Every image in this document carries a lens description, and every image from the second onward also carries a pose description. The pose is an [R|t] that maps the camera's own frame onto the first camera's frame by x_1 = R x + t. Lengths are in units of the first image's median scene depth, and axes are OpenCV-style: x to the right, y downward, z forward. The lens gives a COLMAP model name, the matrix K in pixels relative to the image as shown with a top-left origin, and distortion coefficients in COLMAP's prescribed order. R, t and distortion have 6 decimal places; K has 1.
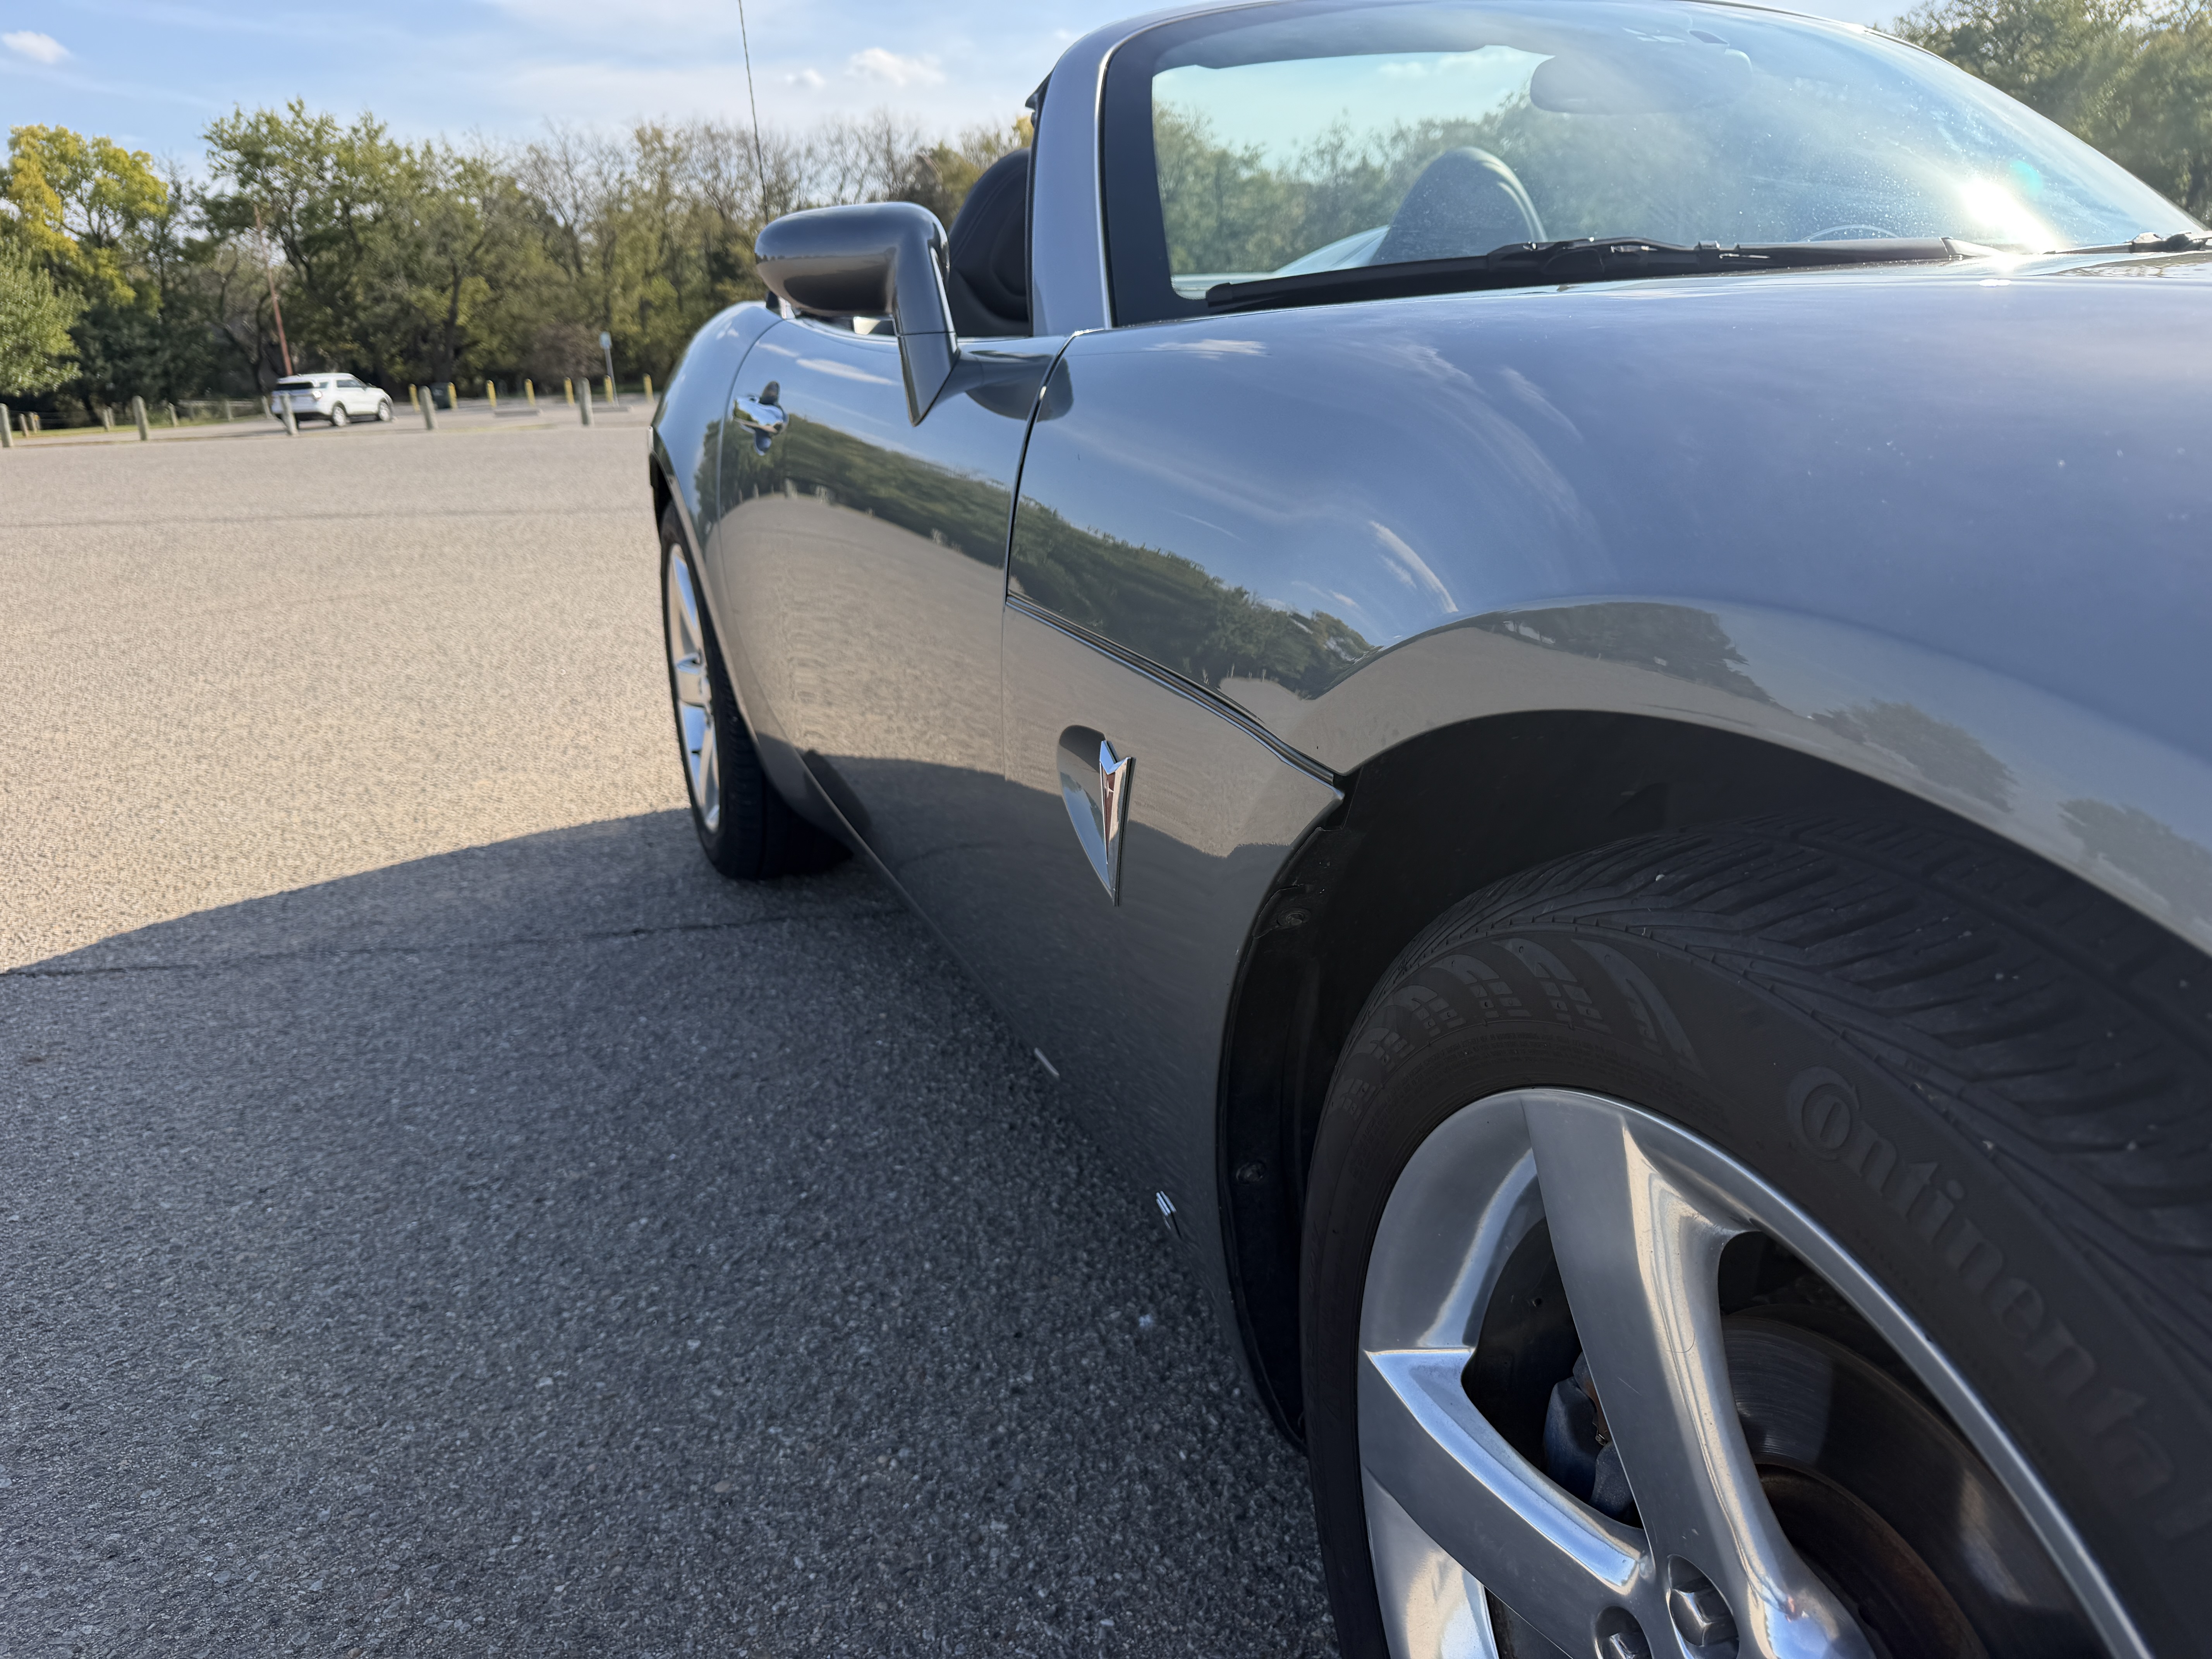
lens RADIAL K [[1575.5, 0, 1115.9], [0, 1575.5, 819.7], [0, 0, 1]] dist [0.022428, -0.032497]
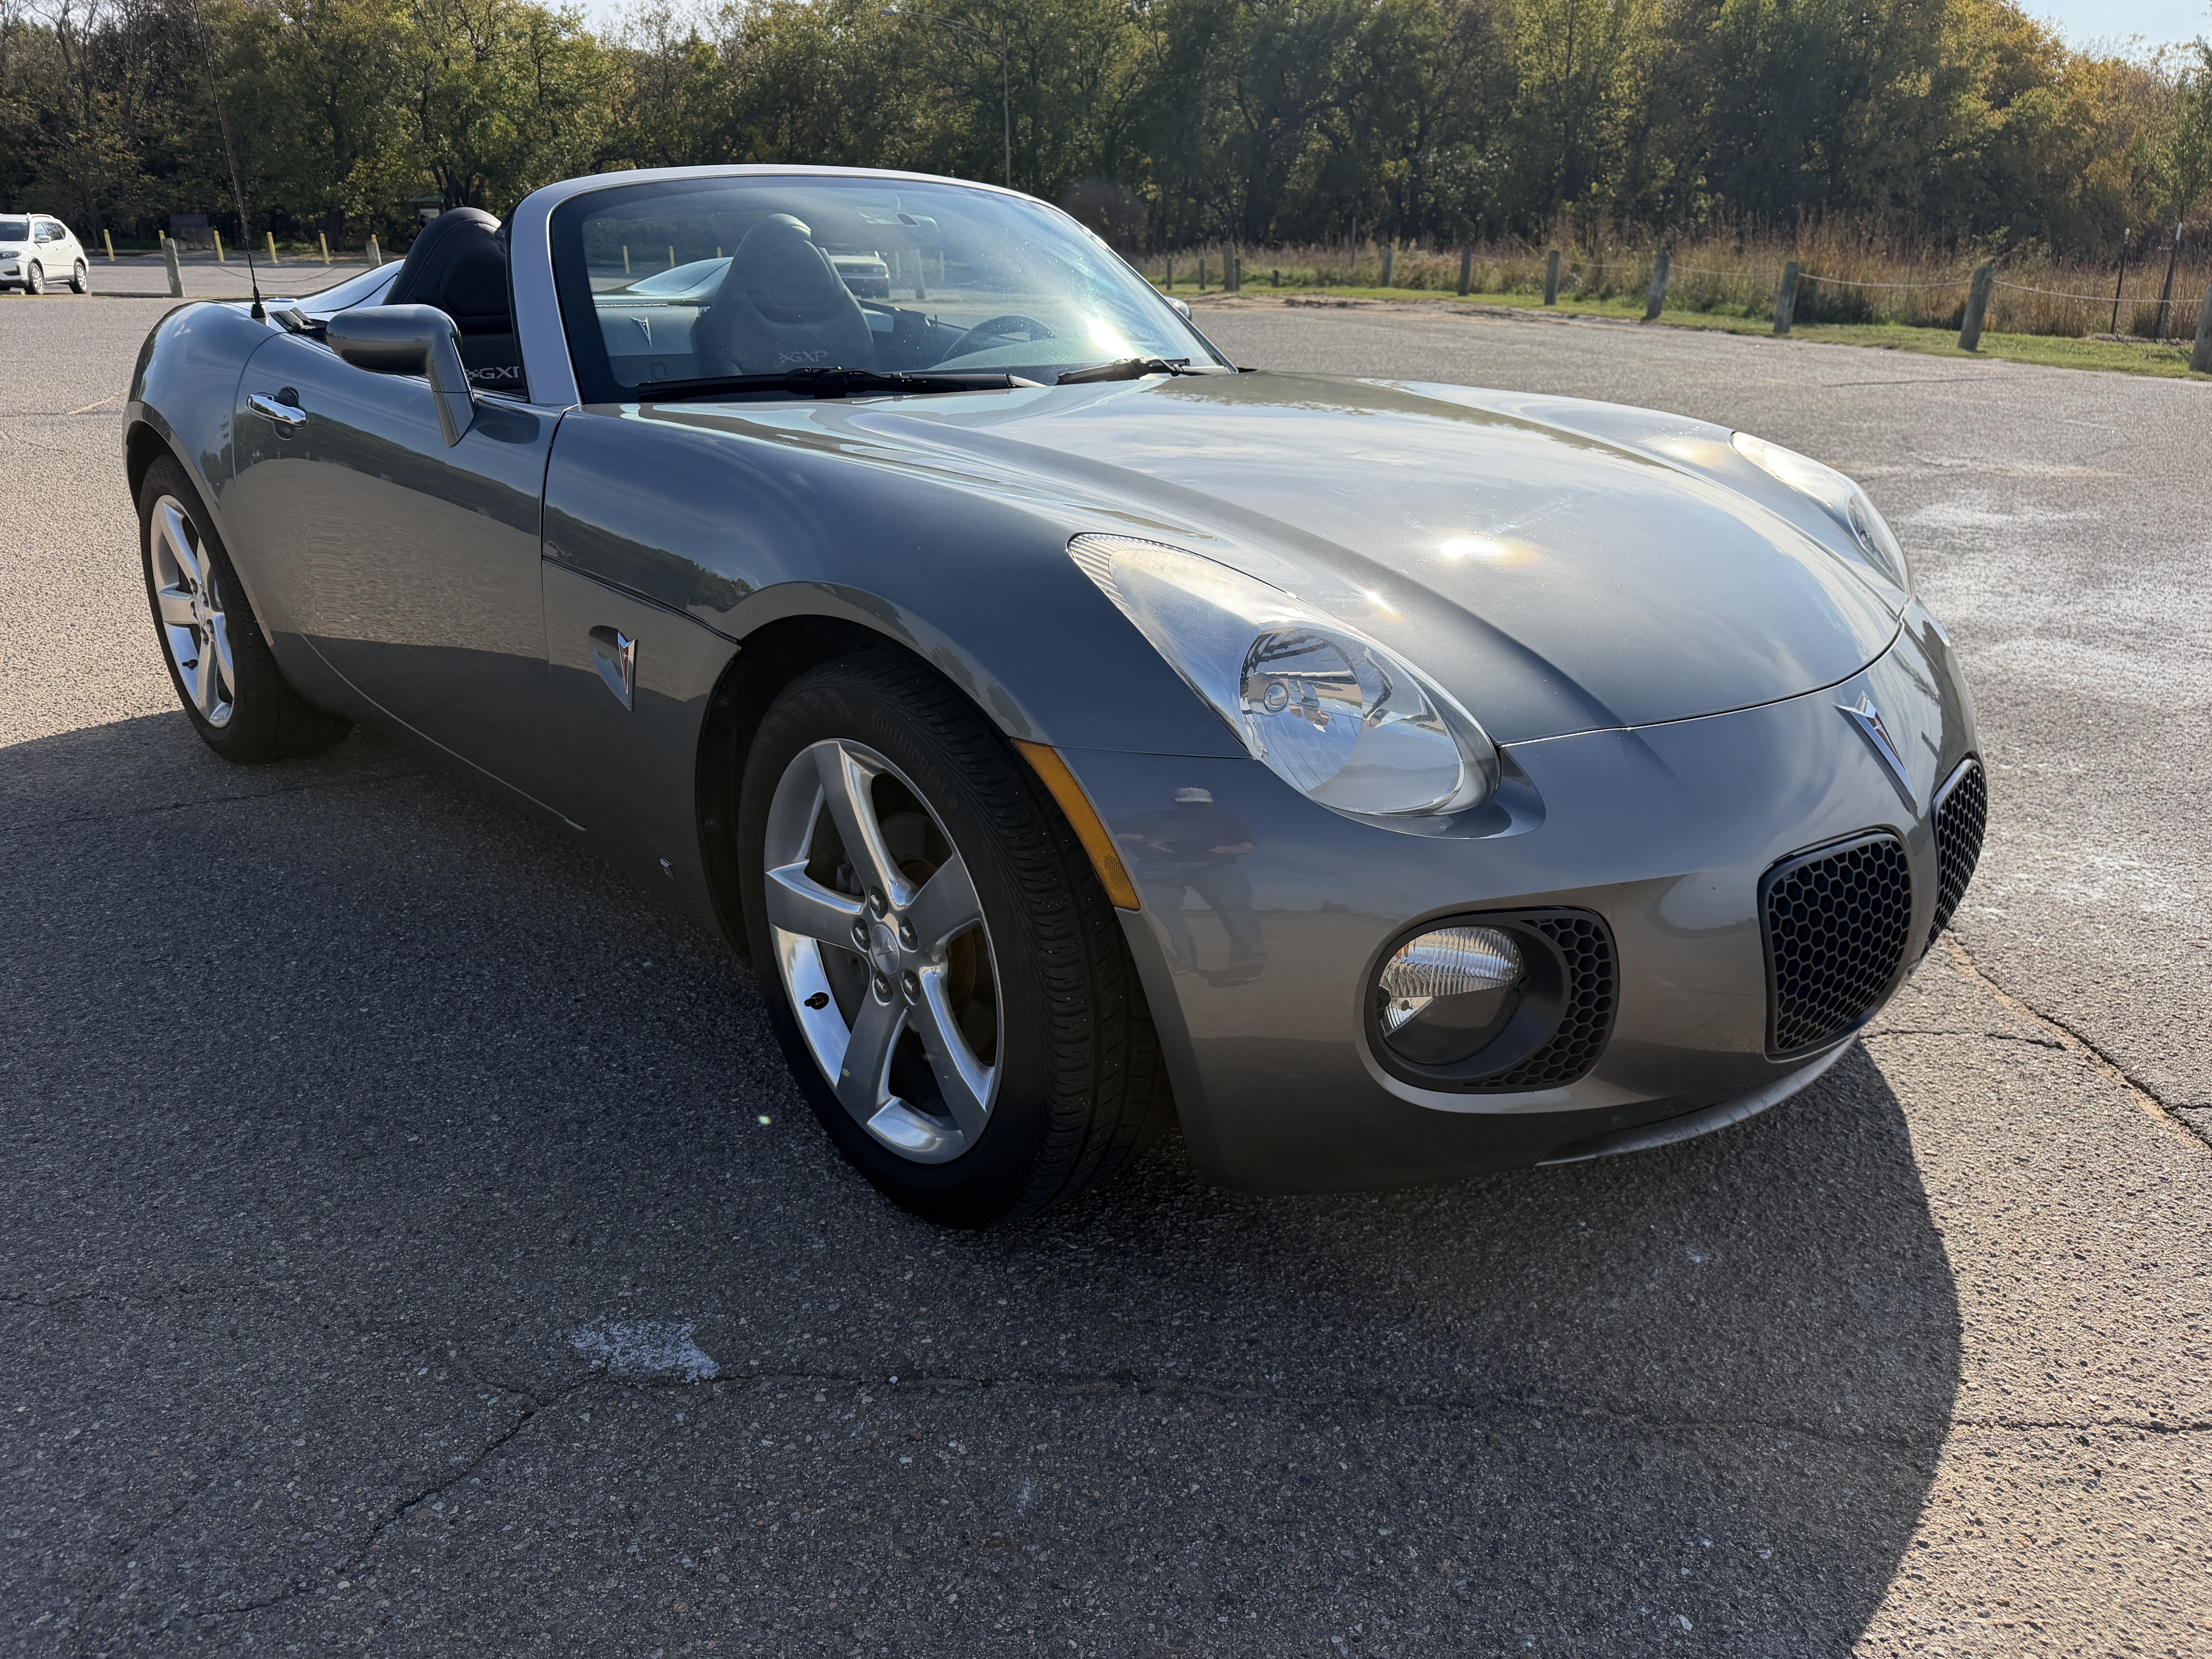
lens RADIAL K [[1575.5, 0, 1105.2], [0, 1575.5, 820.9], [0, 0, 1]] dist [0.022428, -0.032497]
pose [[0.927348, -0.083756, 0.364707, -0.075307], [0.059091, 0.995178, 0.078293, 0.027413], [-0.369506, -0.051054, 0.927825, -0.460145]]
